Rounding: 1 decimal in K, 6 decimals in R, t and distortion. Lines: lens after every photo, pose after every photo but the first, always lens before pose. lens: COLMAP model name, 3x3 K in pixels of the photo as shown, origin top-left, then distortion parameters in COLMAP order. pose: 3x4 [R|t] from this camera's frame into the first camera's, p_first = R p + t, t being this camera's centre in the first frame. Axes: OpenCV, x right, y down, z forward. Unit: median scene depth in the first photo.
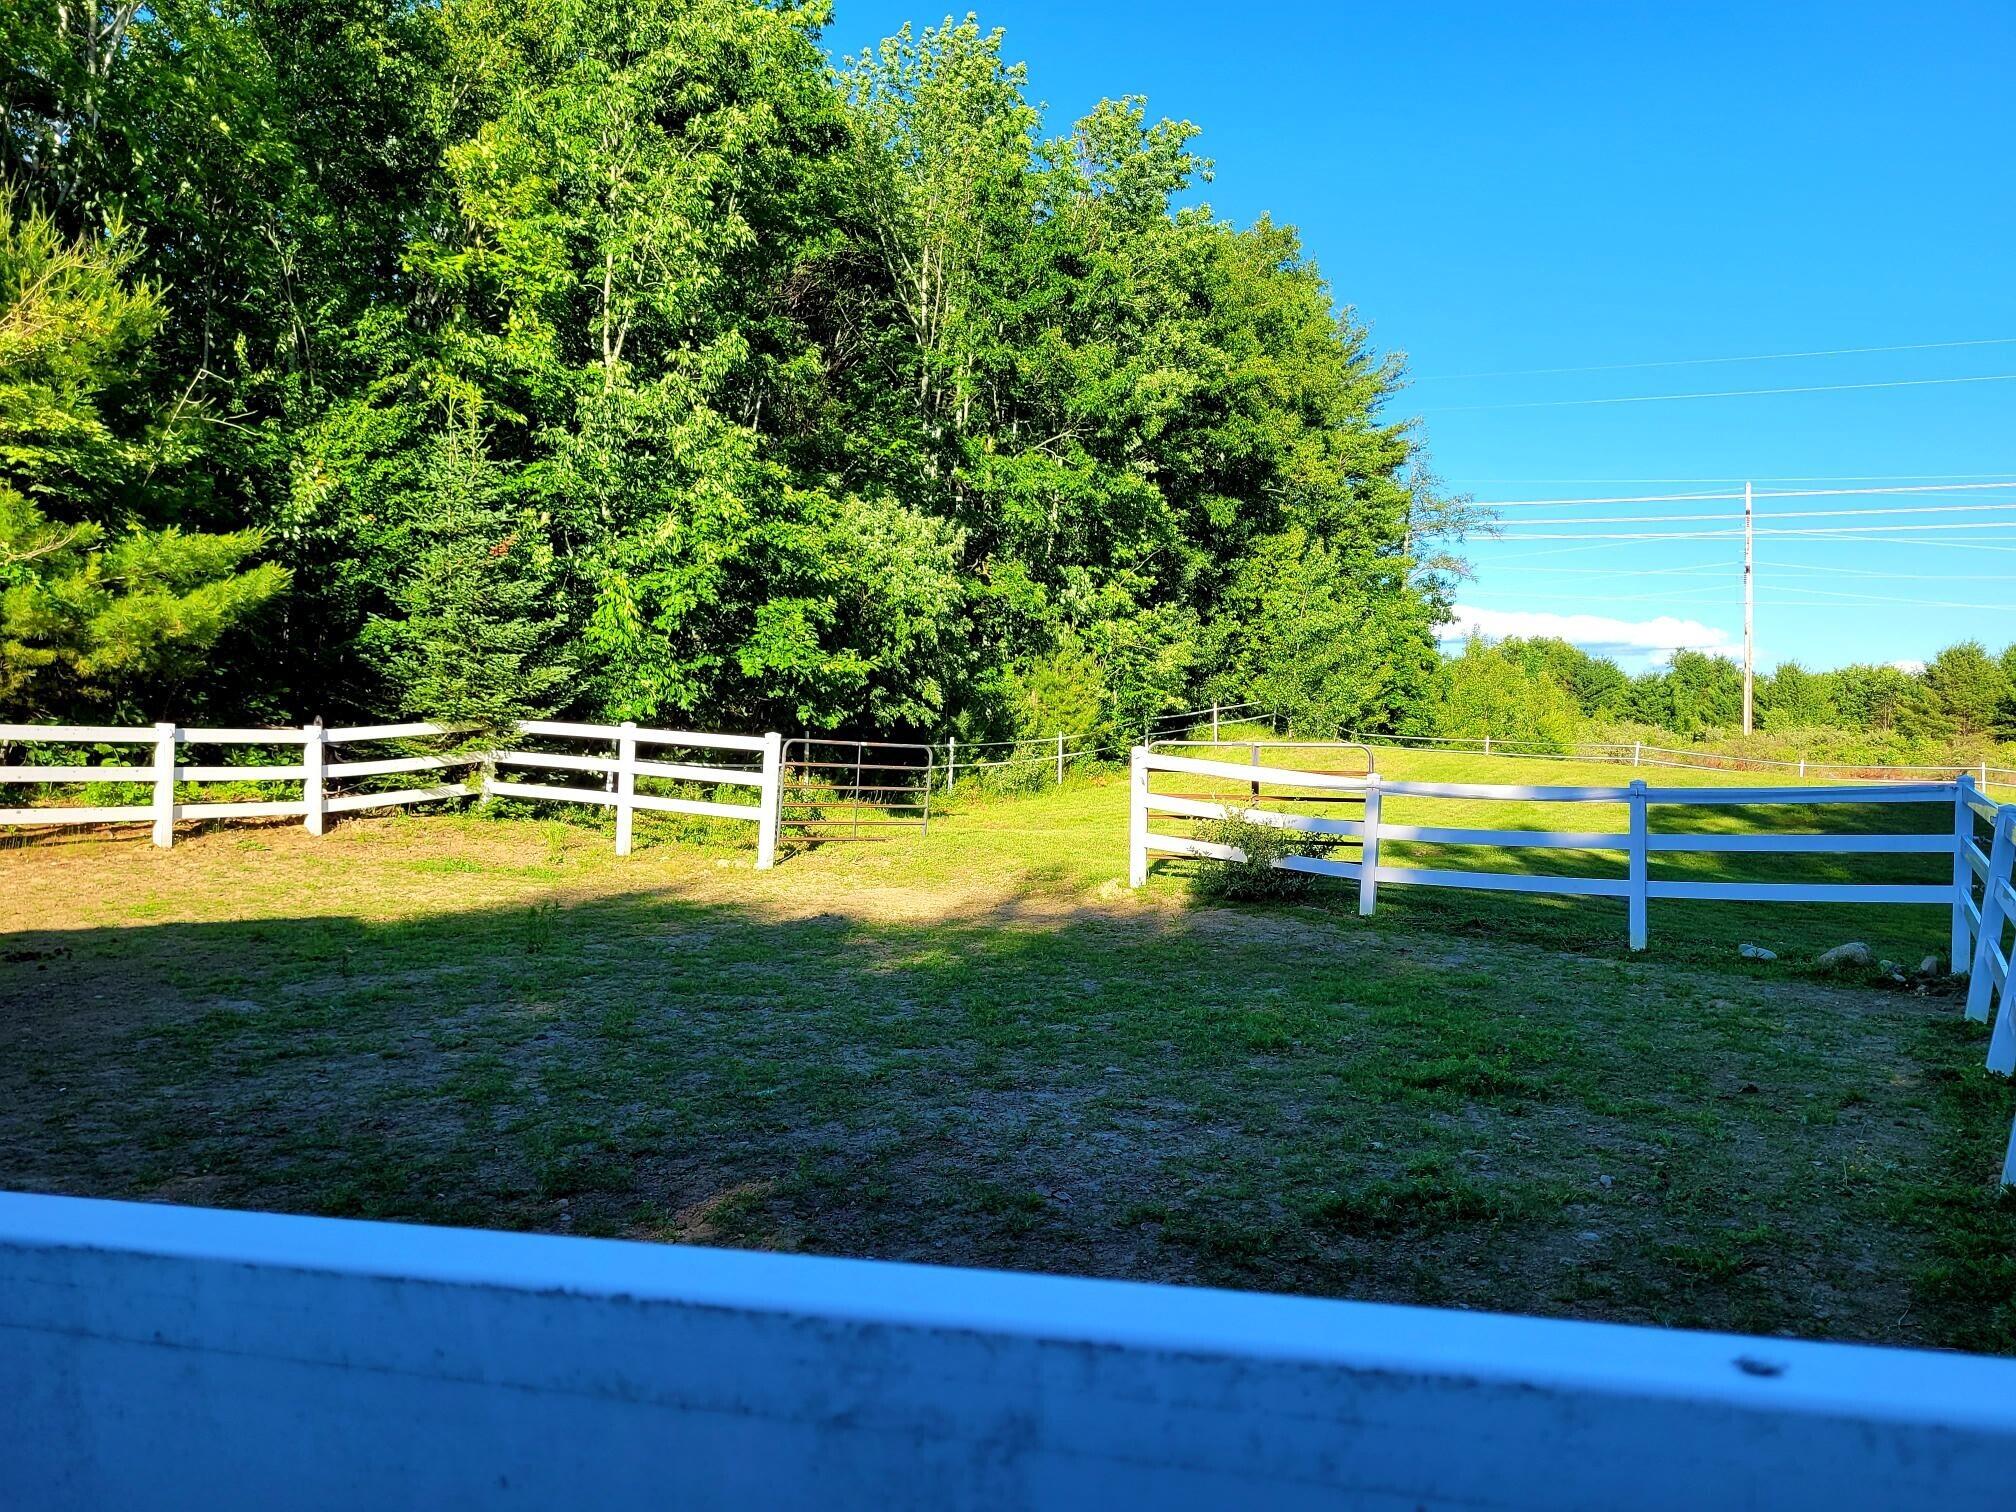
lens RADIAL K [[1508.8, 0, 1017.0], [0, 1508.8, 718.5], [0, 0, 1]] dist [0.042326, -0.035636]
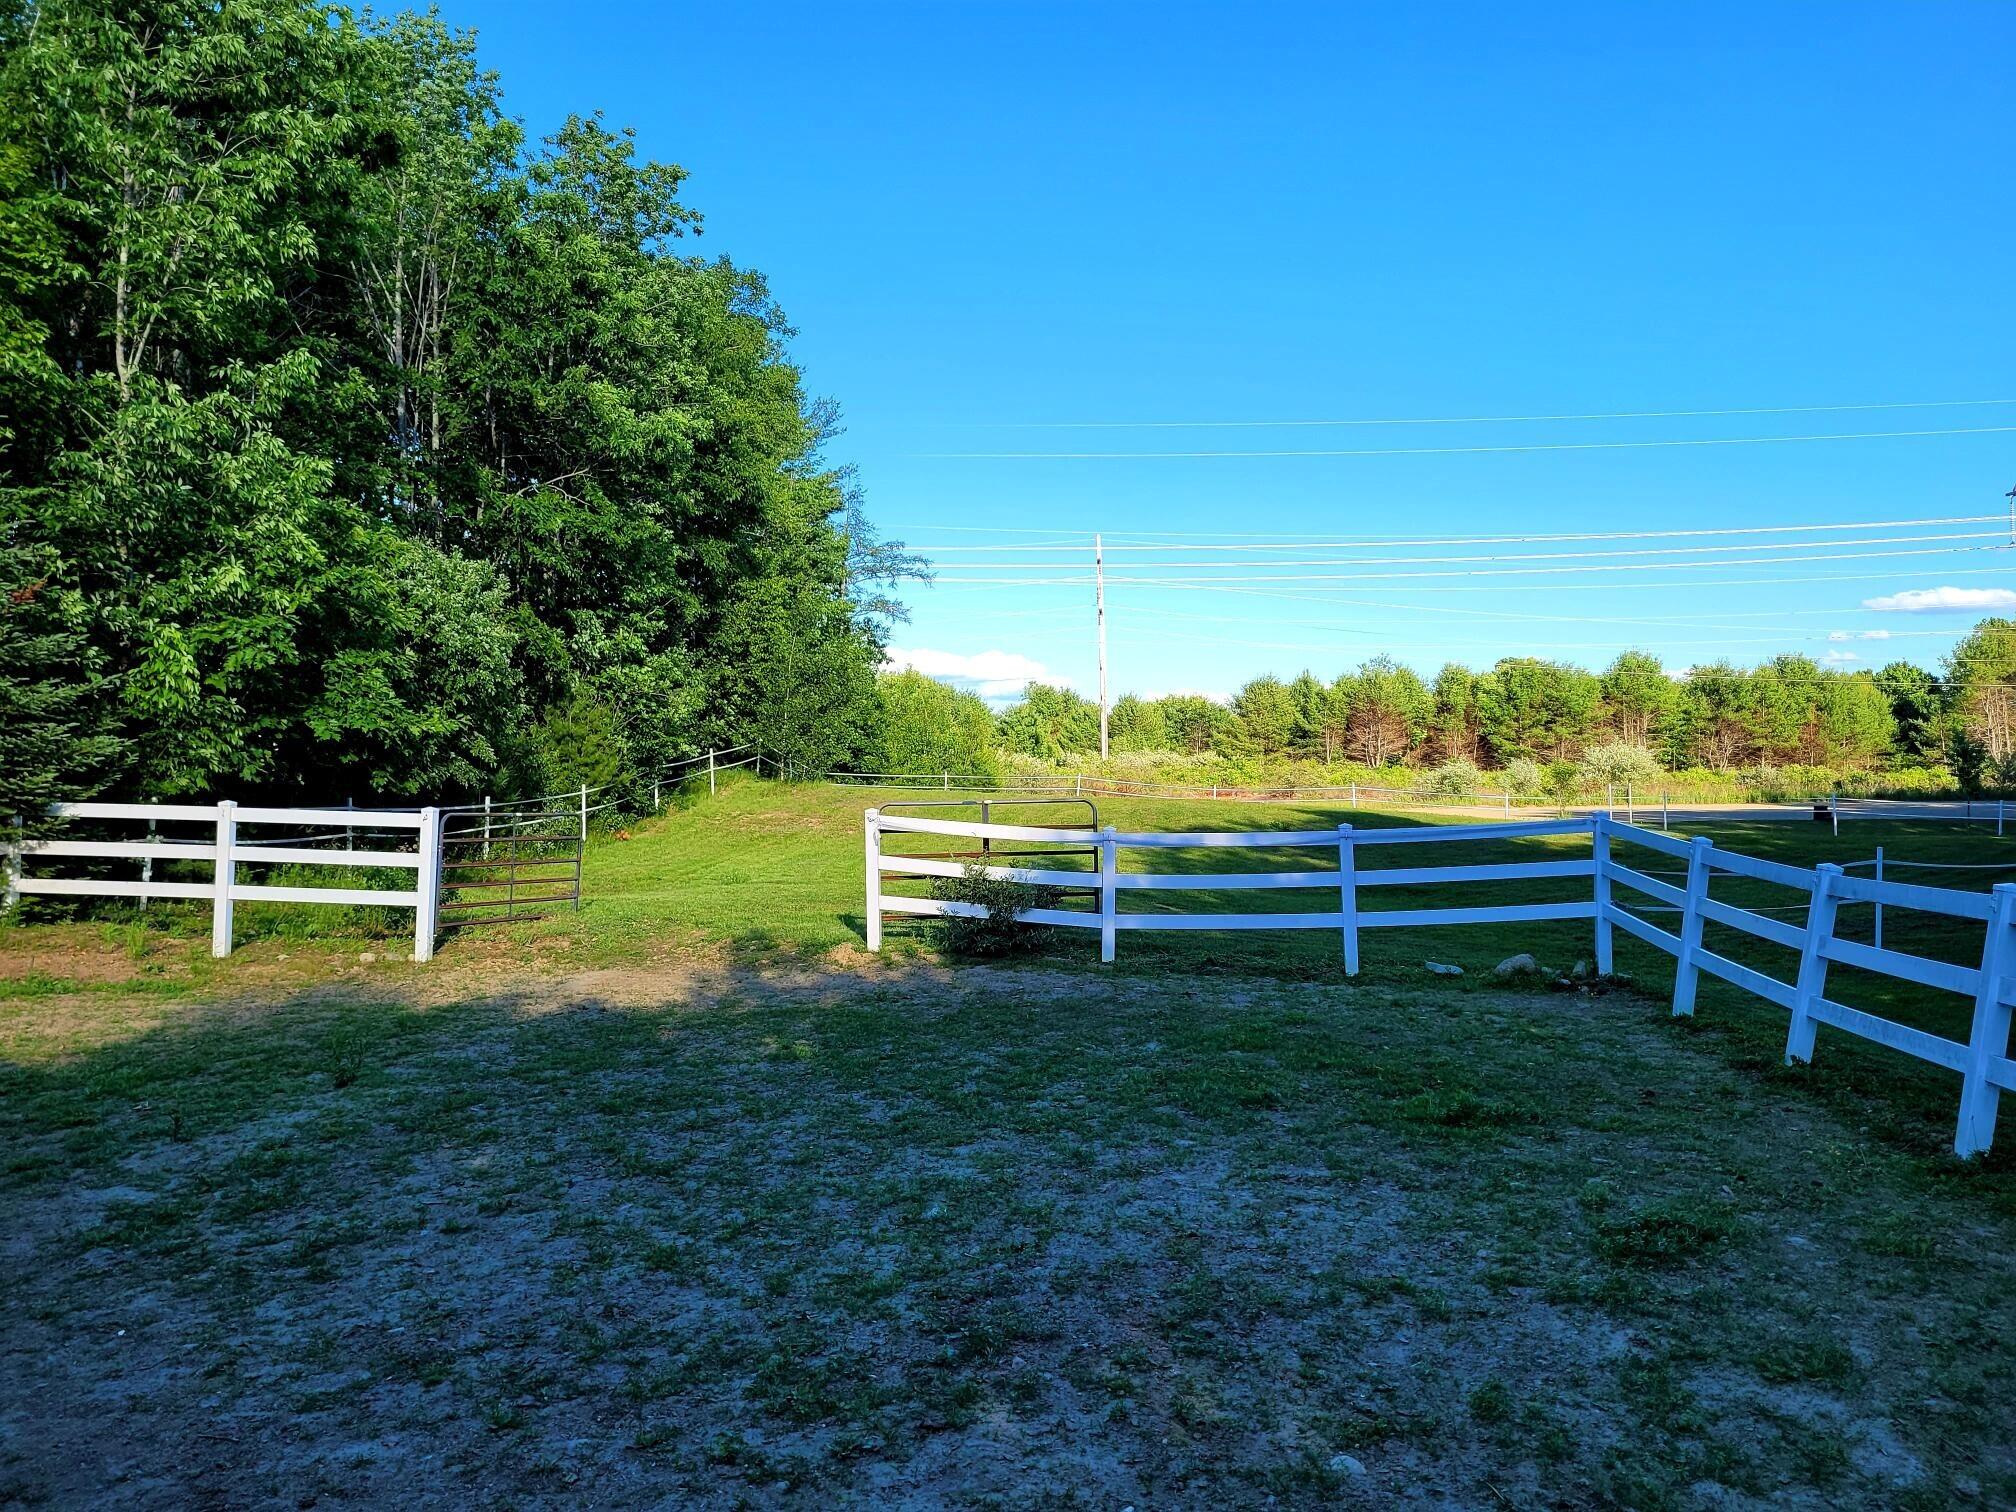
lens RADIAL K [[1508.8, 0, 1017.0], [0, 1508.8, 718.5], [0, 0, 1]] dist [0.042326, -0.035636]
pose [[0.923579, -0.016322, 0.383062, -0.141312], [0.025538, 0.999494, -0.018984, -0.013309], [-0.382558, 0.027315, 0.923528, 0.025601]]
